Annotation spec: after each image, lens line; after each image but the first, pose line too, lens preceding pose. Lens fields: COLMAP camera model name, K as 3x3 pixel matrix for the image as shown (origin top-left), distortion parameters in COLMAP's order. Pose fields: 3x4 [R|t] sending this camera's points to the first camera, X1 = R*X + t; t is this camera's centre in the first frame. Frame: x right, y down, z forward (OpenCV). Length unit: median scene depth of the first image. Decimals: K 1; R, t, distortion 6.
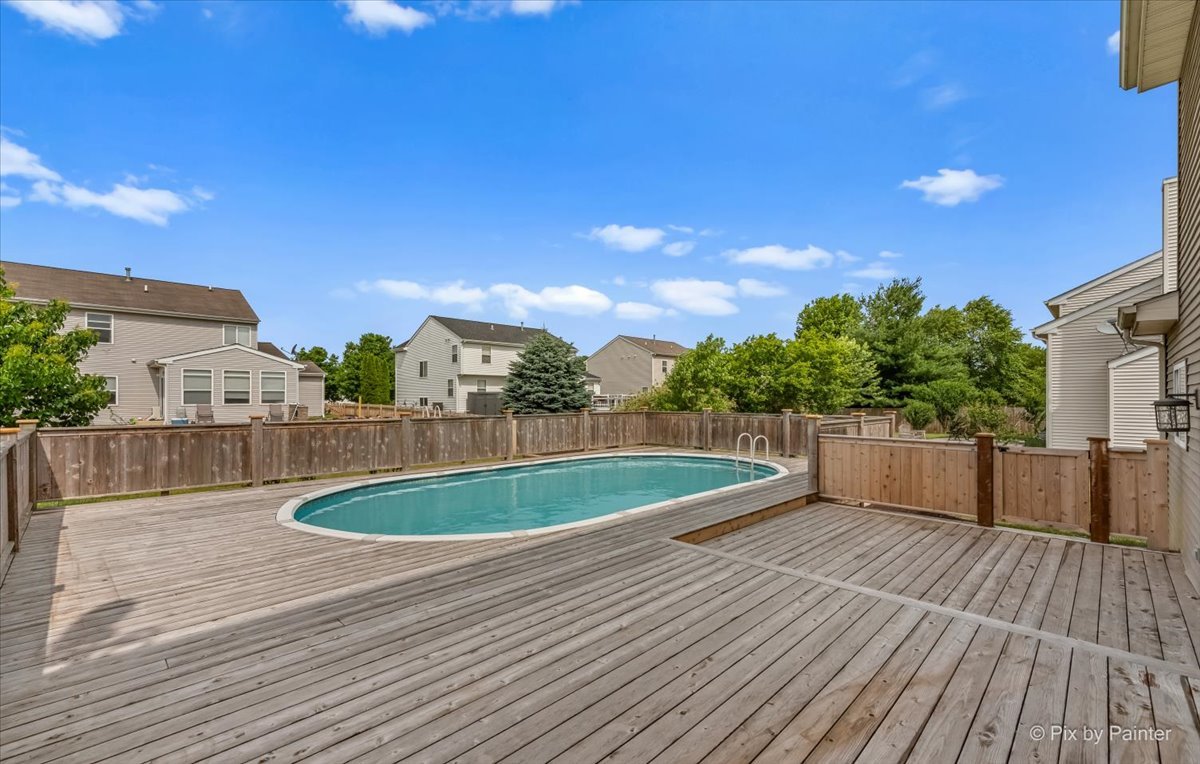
lens RADIAL K [[504.7, 0, 597.9], [0, 504.7, 395.8], [0, 0, 1]] dist [0.020495, 0.000163]
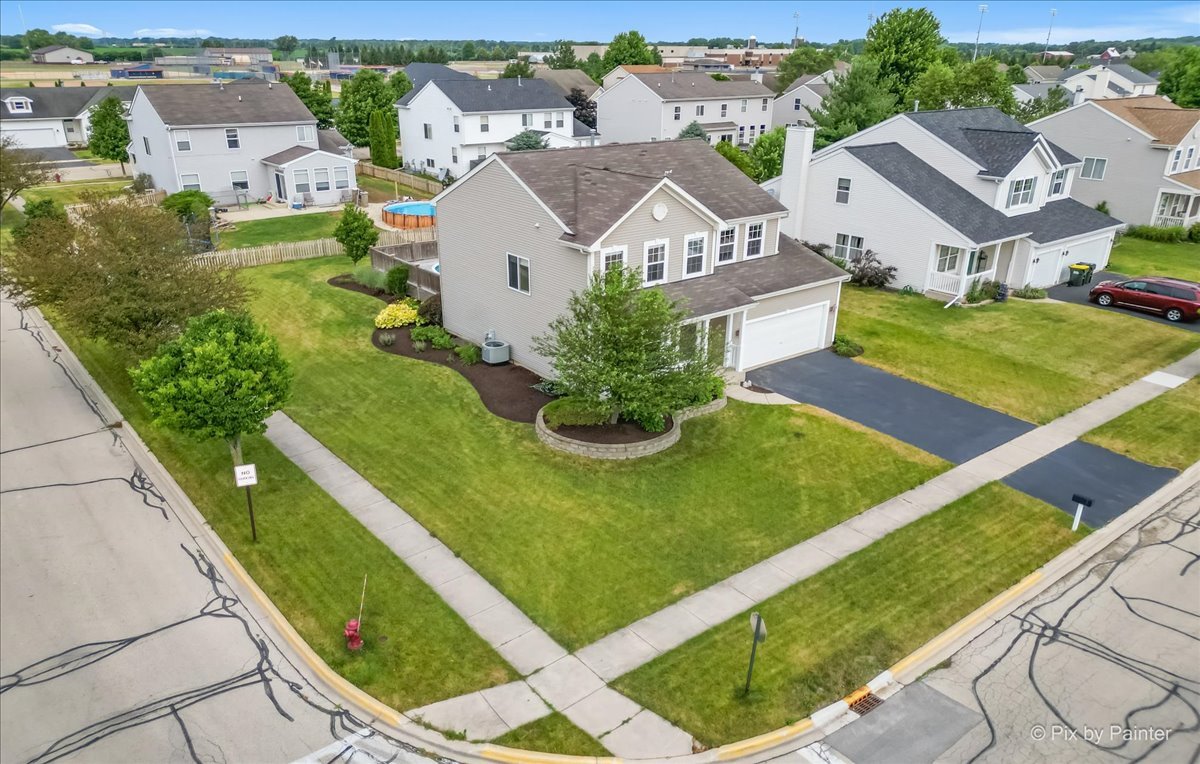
lens RADIAL K [[882.5, 0, 598.6], [0, 882.5, 406.3], [0, 0, 1]] dist [0.065882, -0.063633]
pose [[0.993508, 0.050661, -0.101859, 0.253098], [-0.008165, 0.924817, 0.380326, -0.249708], [0.113468, -0.377025, 0.919226, -0.977495]]
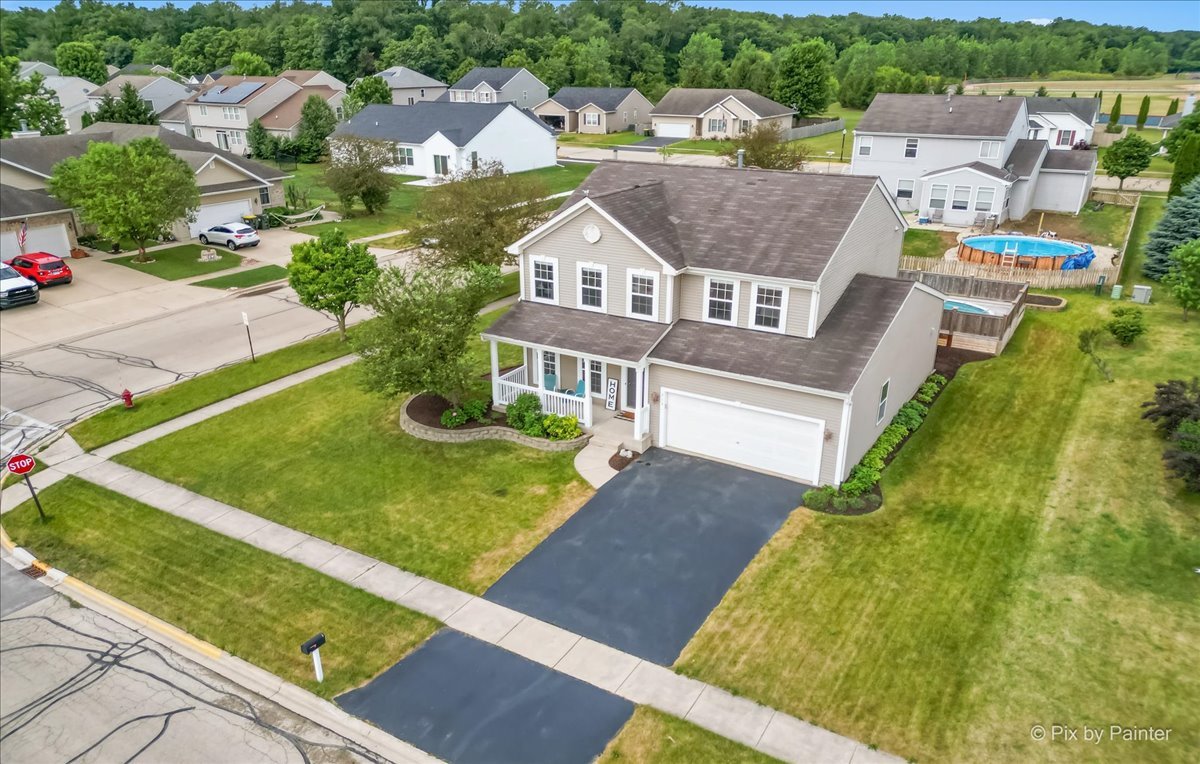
lens RADIAL K [[882.5, 0, 598.6], [0, 882.5, 406.3], [0, 0, 1]] dist [0.065882, -0.063633]
pose [[0.232439, 0.360449, -0.903354, 0.931483], [0.004930, 0.928344, 0.371689, -0.250532], [0.972599, -0.090848, 0.214006, -0.349651]]
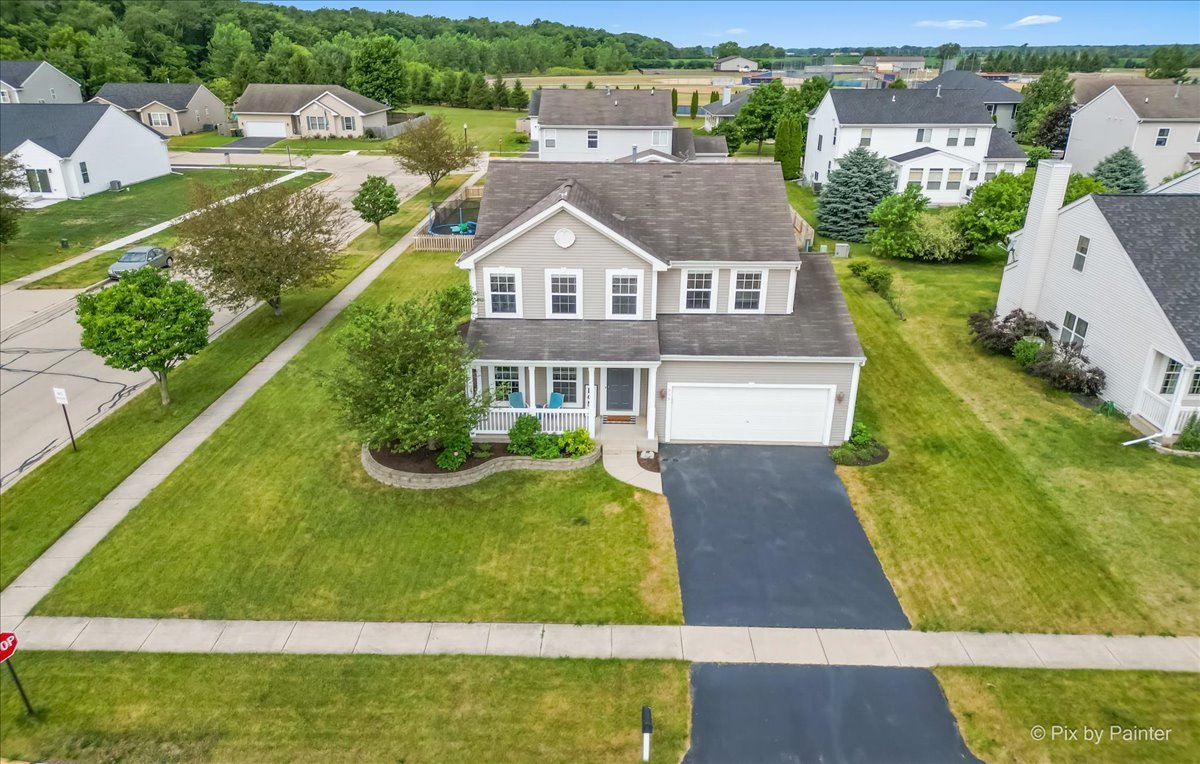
lens RADIAL K [[882.5, 0, 598.6], [0, 882.5, 406.3], [0, 0, 1]] dist [0.065882, -0.063633]
pose [[0.690068, 0.274411, -0.669705, 0.740671], [-0.002553, 0.926250, 0.376901, -0.251455], [0.723740, -0.258378, 0.639876, -0.647296]]
